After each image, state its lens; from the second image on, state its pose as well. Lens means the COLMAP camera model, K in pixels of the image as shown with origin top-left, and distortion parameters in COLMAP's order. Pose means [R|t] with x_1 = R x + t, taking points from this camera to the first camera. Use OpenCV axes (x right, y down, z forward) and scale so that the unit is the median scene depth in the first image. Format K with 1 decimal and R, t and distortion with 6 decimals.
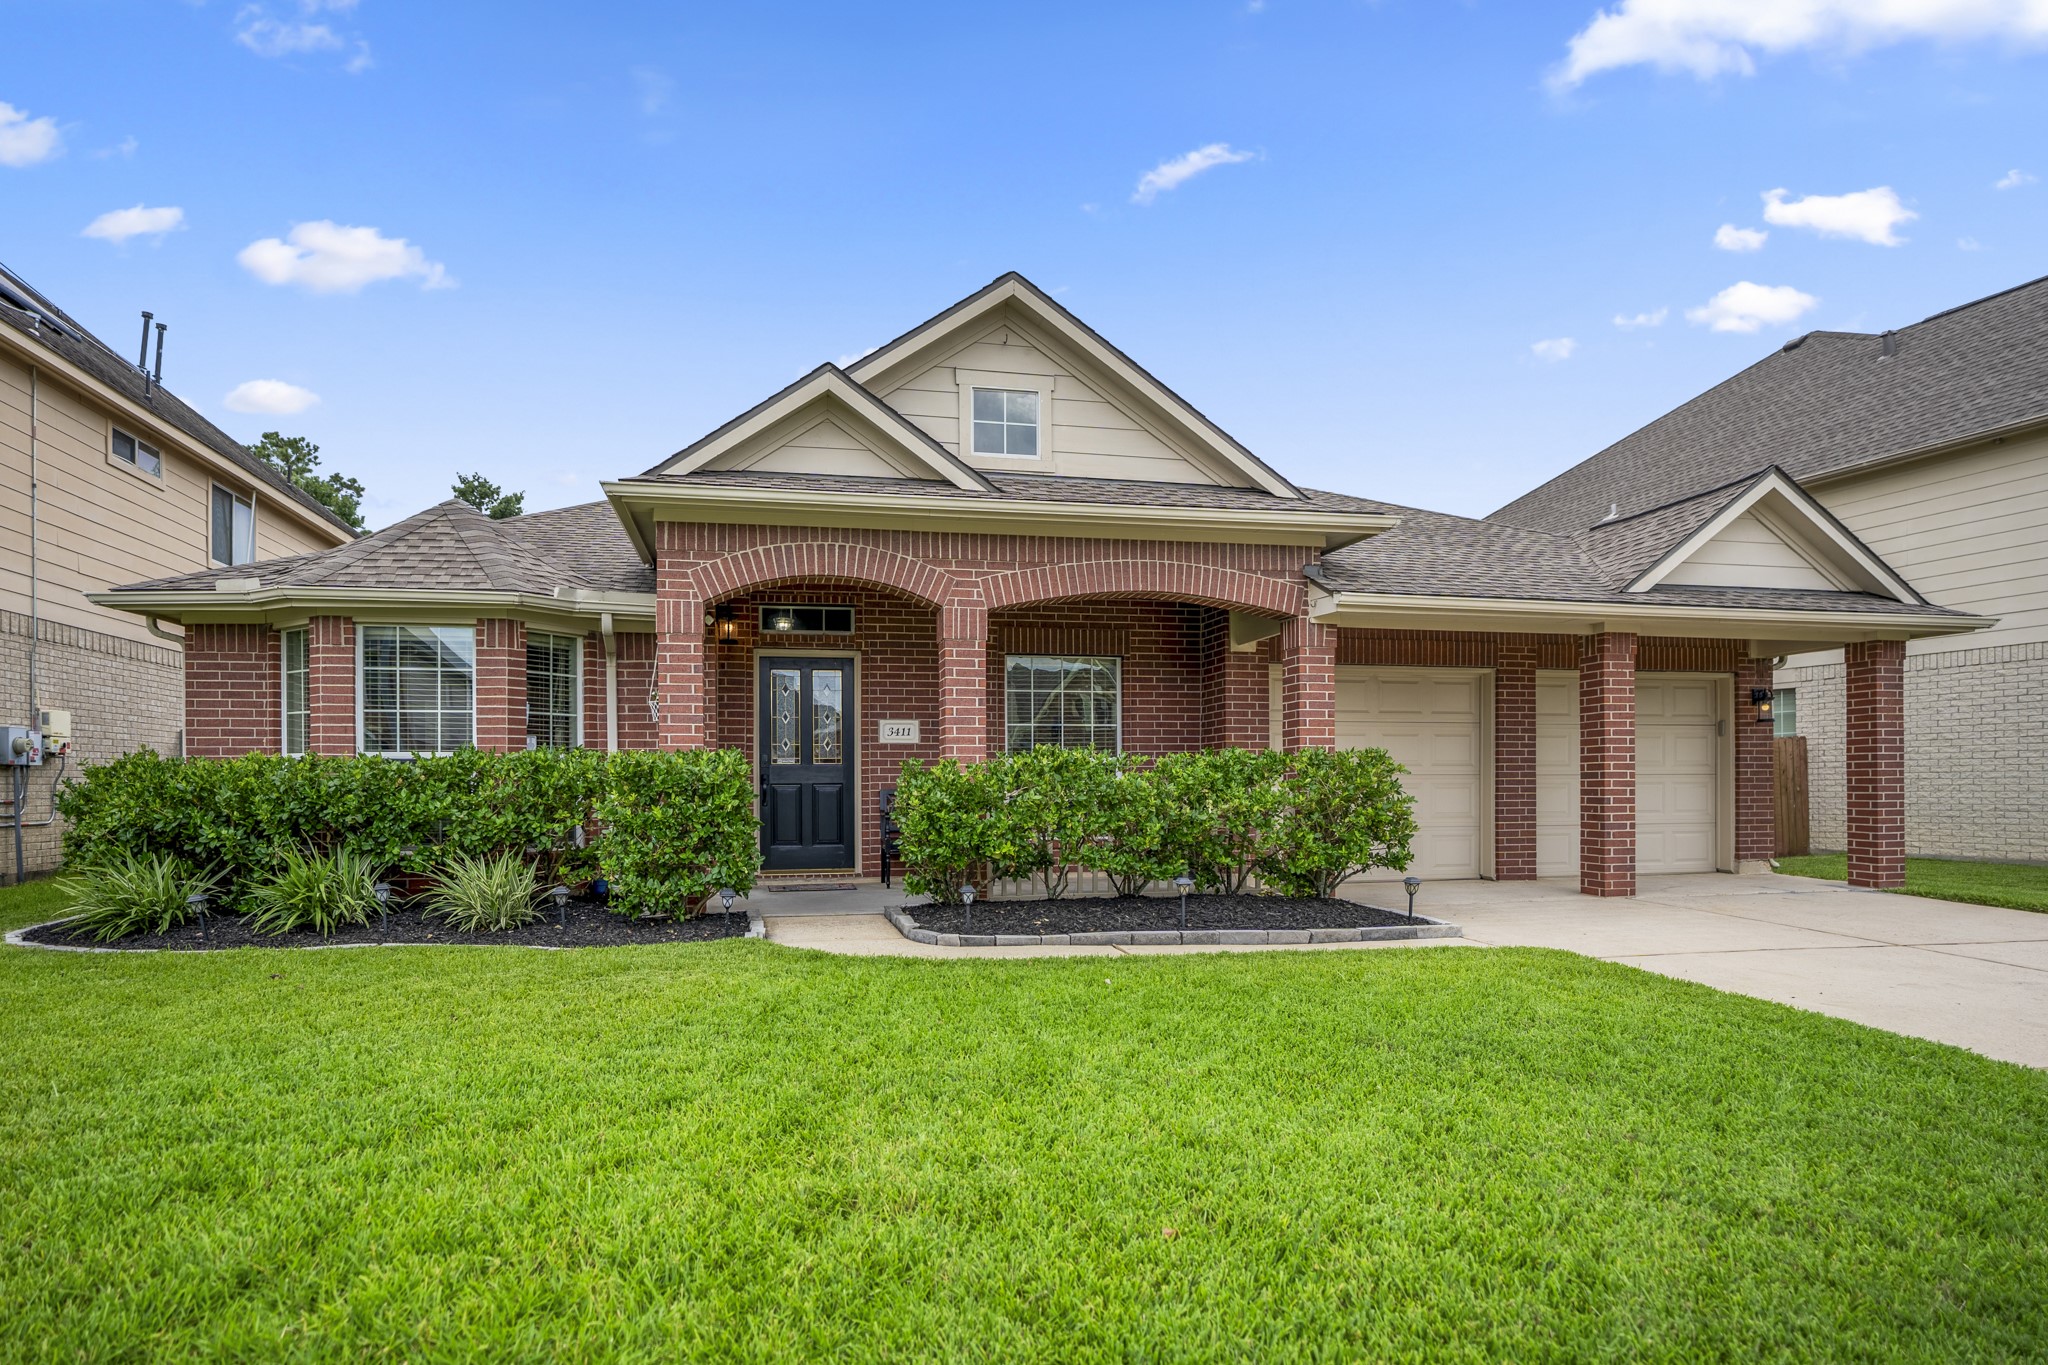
lens RADIAL K [[1149.1, 0, 952.0], [0, 1149.1, 608.4], [0, 0, 1]] dist [0.006042, 0.002541]
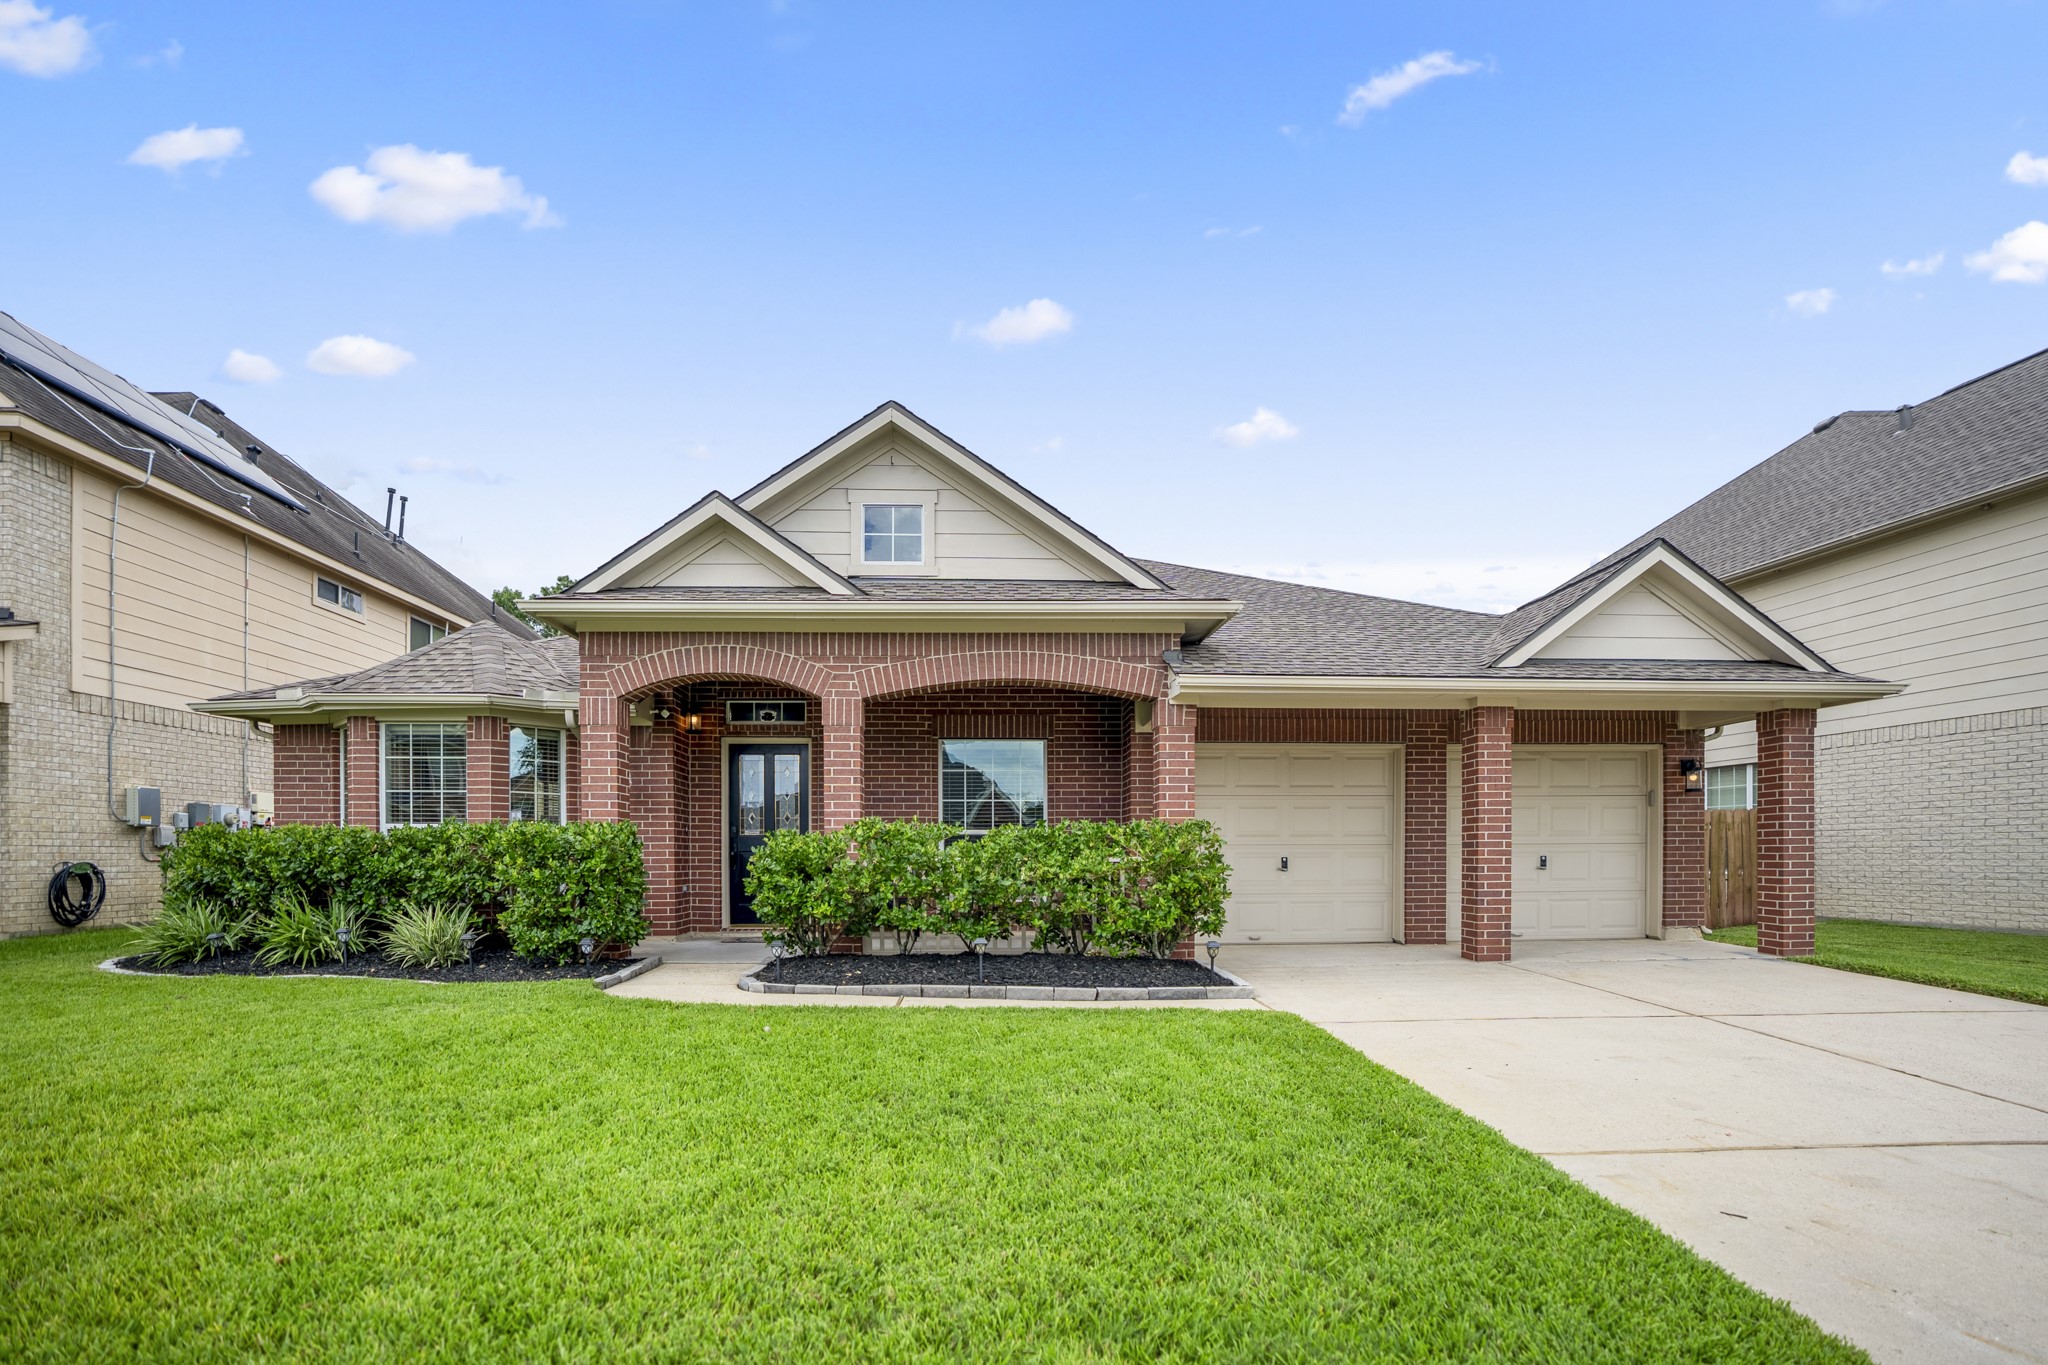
lens RADIAL K [[961.0, 0, 1077.6], [0, 961.0, 704.4], [0, 0, 1]] dist [-0.021084, 0.005477]
pose [[0.985366, -0.023347, -0.168846, 0.380571], [0.023051, 0.999727, -0.003710, 0.014331], [0.168886, -0.000237, 0.985635, 0.094496]]
